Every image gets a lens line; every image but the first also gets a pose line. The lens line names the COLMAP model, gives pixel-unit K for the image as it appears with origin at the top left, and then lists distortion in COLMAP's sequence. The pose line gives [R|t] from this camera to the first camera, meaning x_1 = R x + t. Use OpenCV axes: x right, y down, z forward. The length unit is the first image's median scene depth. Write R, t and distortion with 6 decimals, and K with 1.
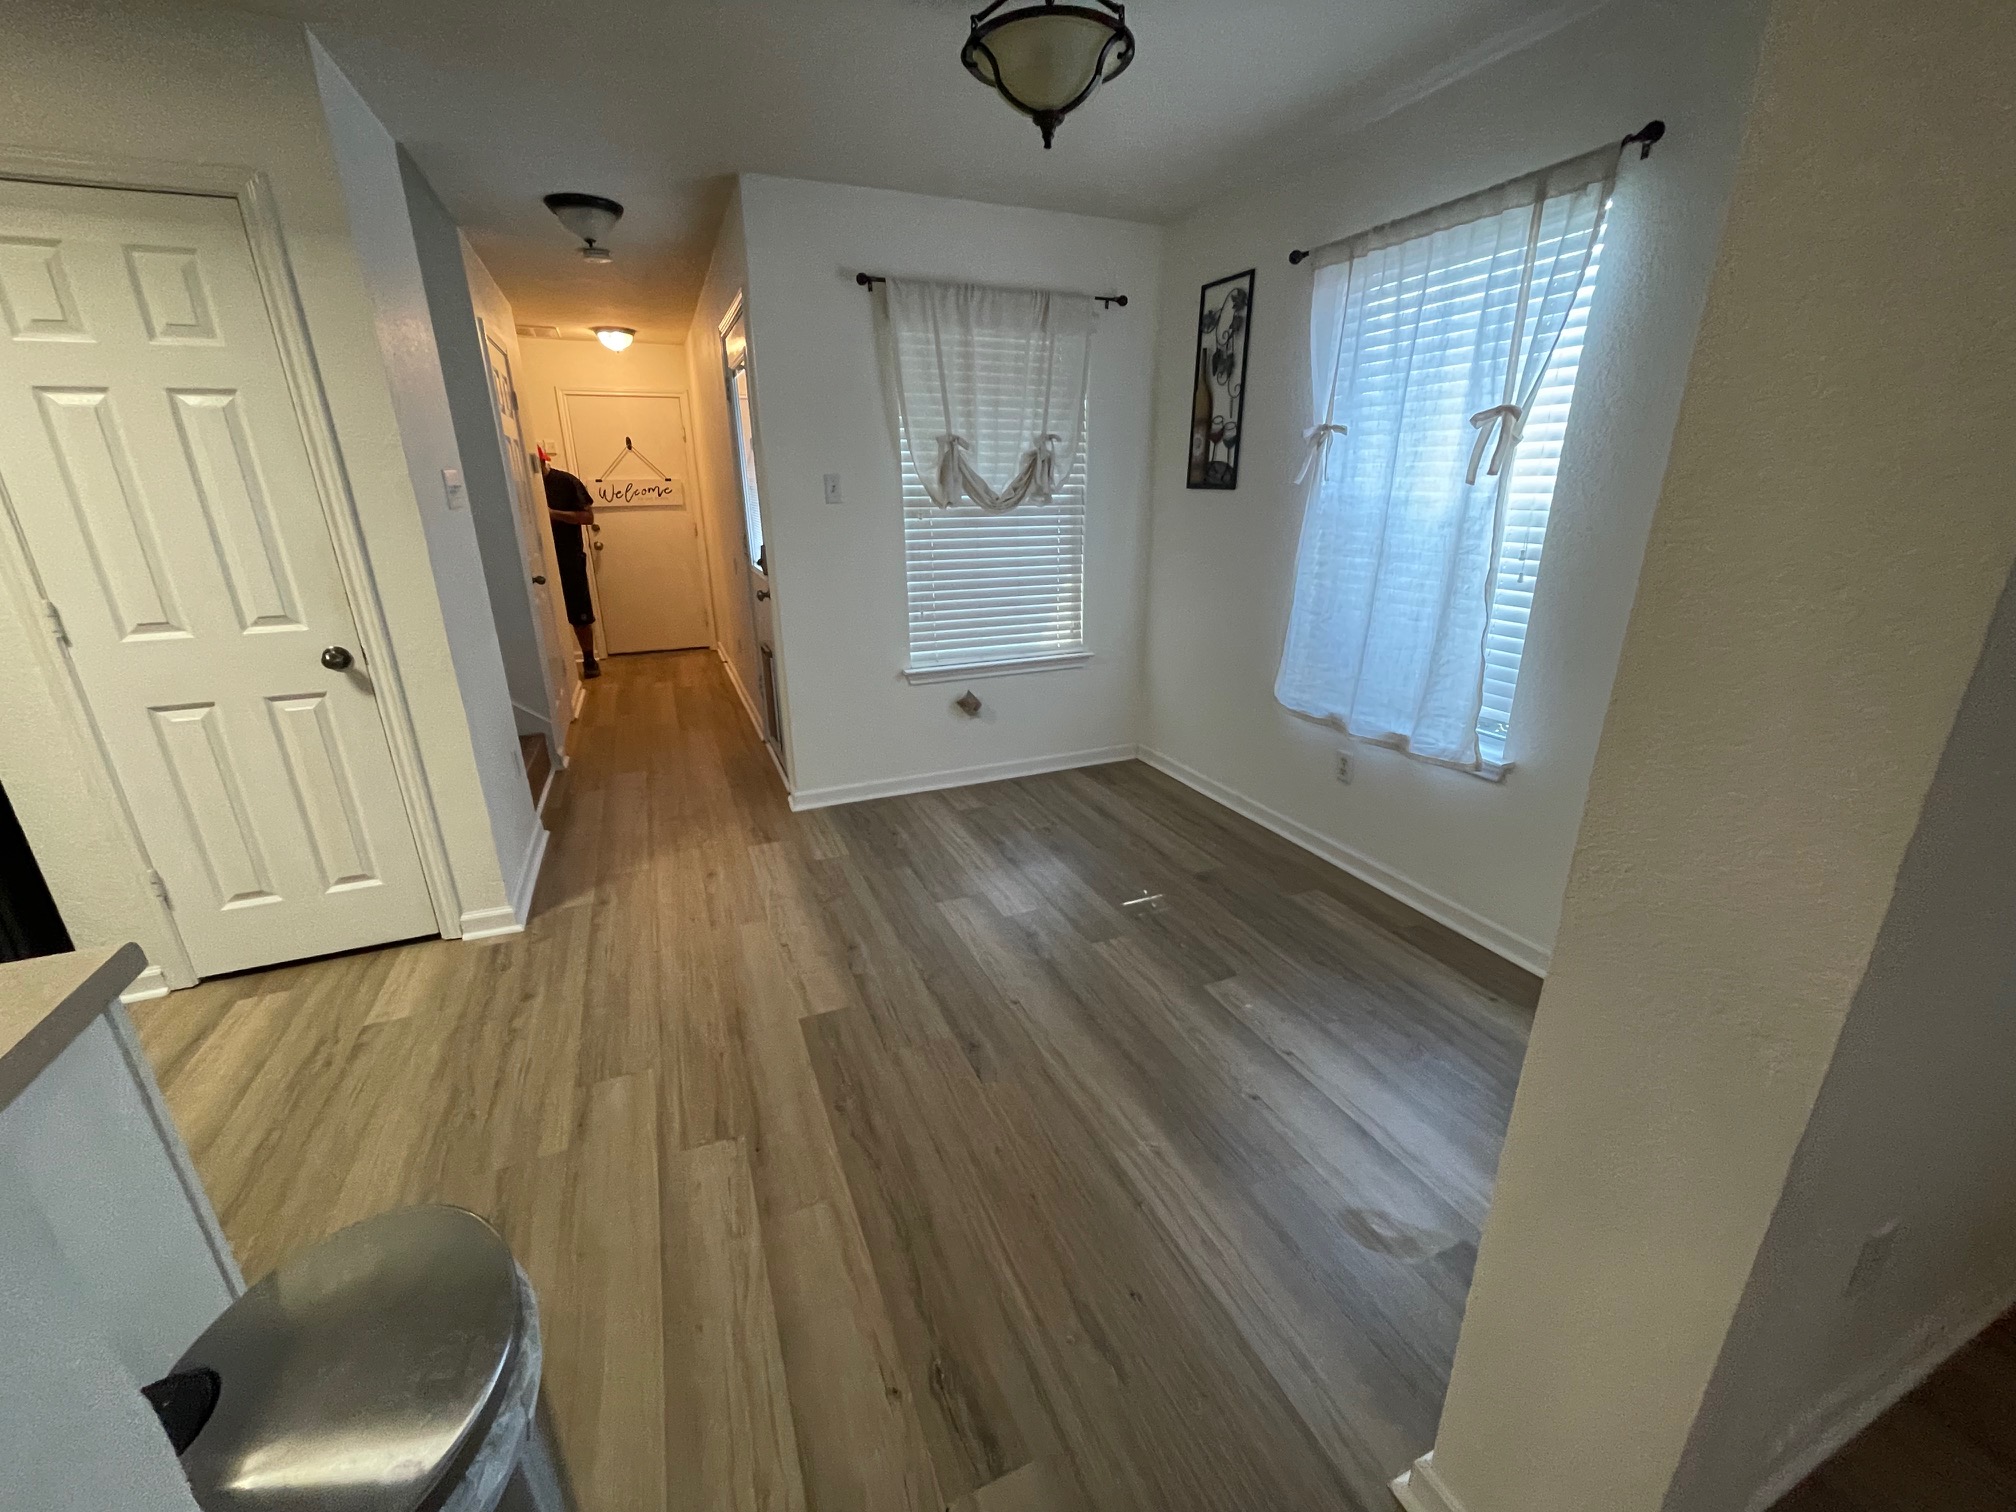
lens RADIAL K [[823.4, 0, 1008.0], [0, 823.4, 756.0], [0, 0, 1]] dist [0.001524, 0.000173]
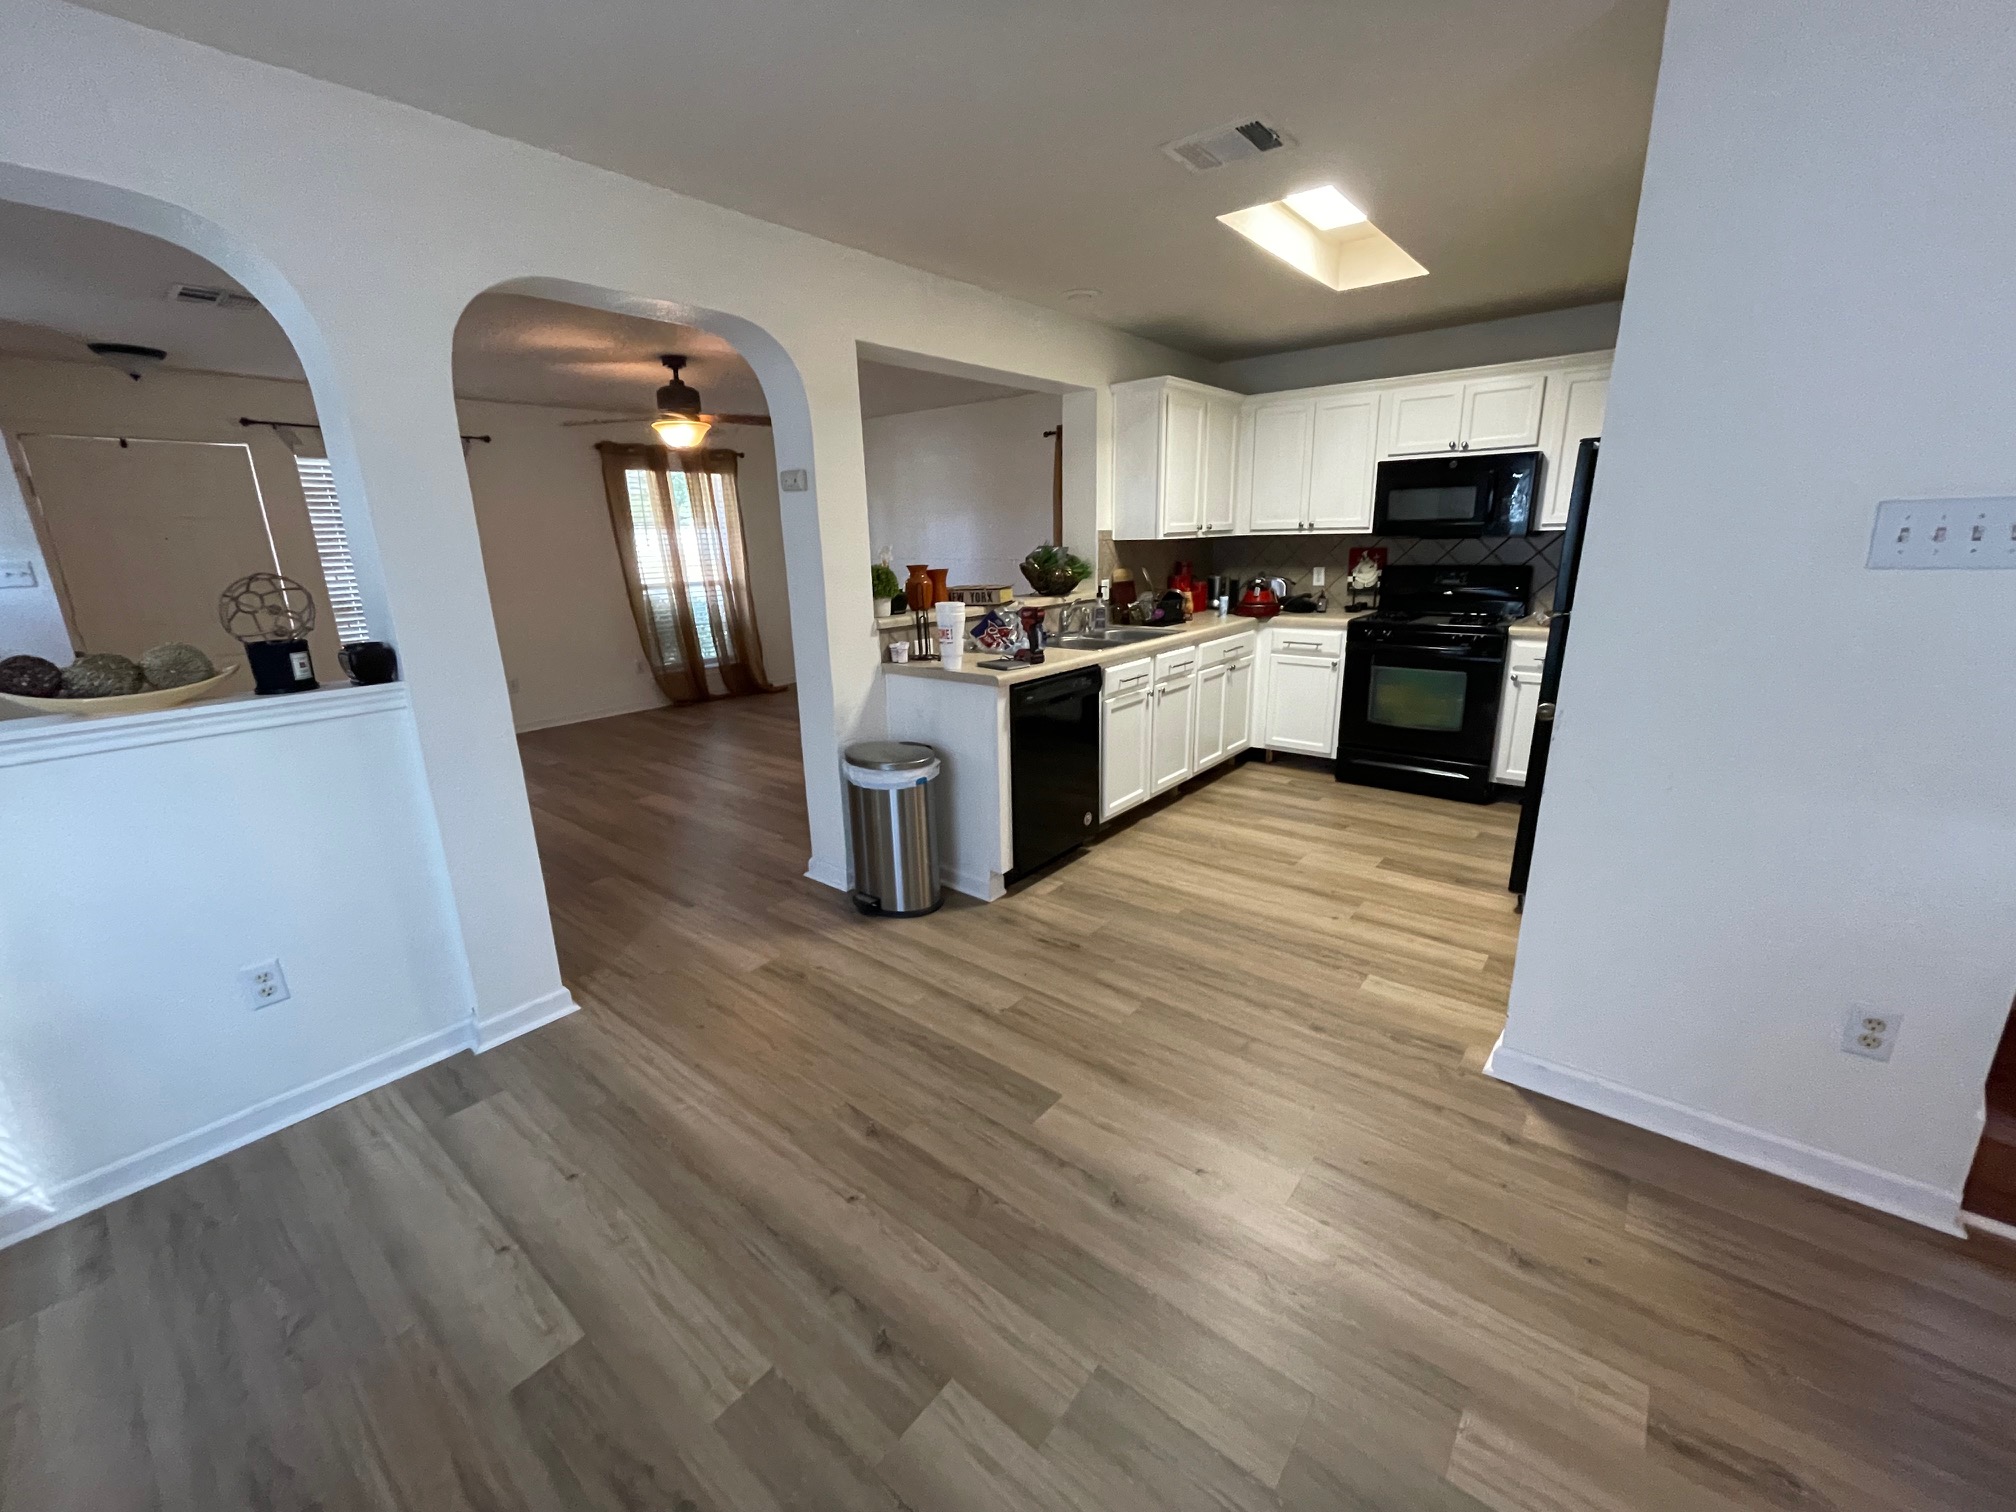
lens RADIAL K [[823.4, 0, 1008.0], [0, 823.4, 756.0], [0, 0, 1]] dist [0.001524, 0.000173]
pose [[-0.887782, 0.154576, -0.433531, 0.162520], [-0.110226, 0.843106, 0.526329, -0.526356], [0.446871, 0.515052, -0.731456, 1.502448]]
